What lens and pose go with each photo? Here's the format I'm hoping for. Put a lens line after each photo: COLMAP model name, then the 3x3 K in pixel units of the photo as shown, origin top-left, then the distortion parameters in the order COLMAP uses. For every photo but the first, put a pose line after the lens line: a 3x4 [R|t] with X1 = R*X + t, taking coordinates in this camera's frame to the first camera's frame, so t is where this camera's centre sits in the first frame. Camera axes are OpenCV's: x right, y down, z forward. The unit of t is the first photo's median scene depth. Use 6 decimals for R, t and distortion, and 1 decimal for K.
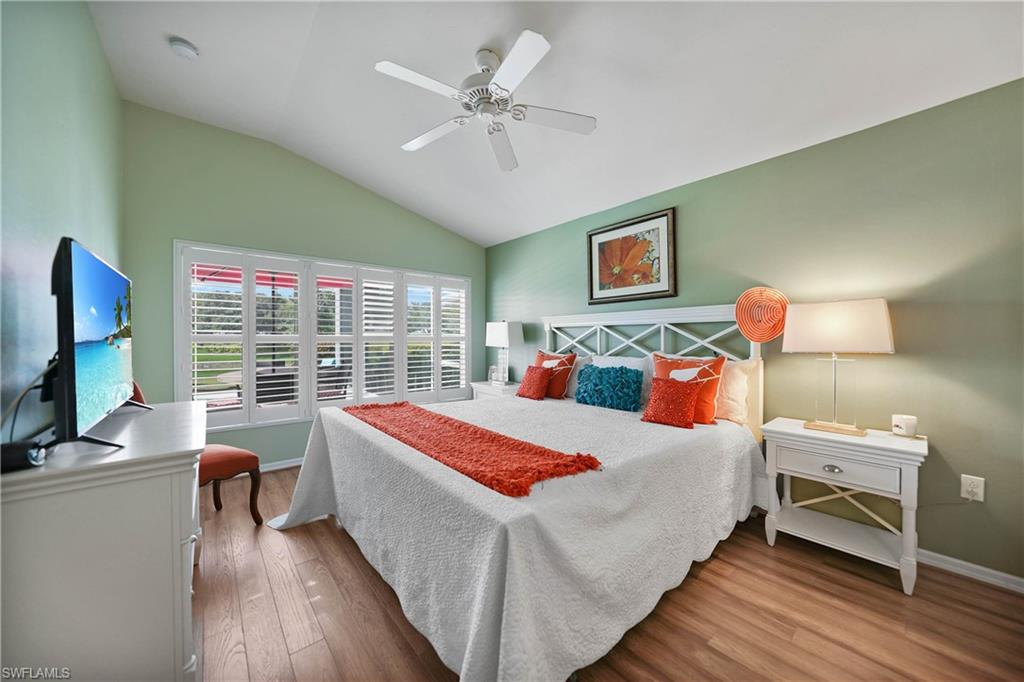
lens RADIAL K [[358.3, 0, 513.0], [0, 358.3, 338.6], [0, 0, 1]] dist [-0.025081, 0.006201]
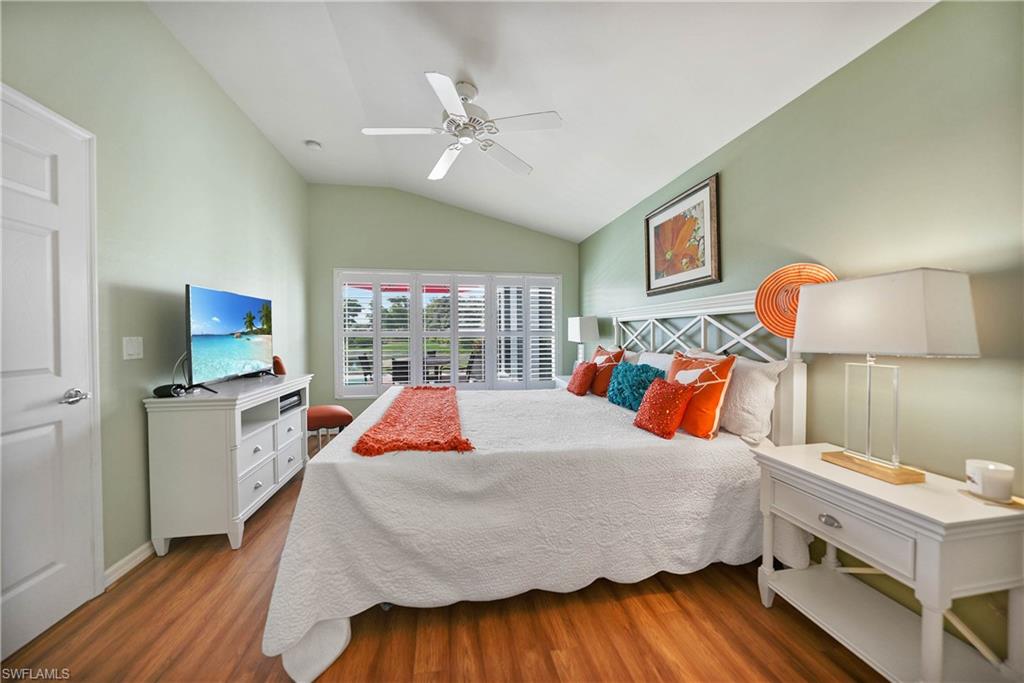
lens RADIAL K [[358.3, 0, 513.6], [0, 358.3, 335.5], [0, 0, 1]] dist [-0.025081, 0.006201]
pose [[0.869926, 0.000629, -0.493182, 0.445051], [0.002790, 0.999977, 0.006196, -0.001728], [0.493175, -0.006766, 0.869904, 0.055058]]
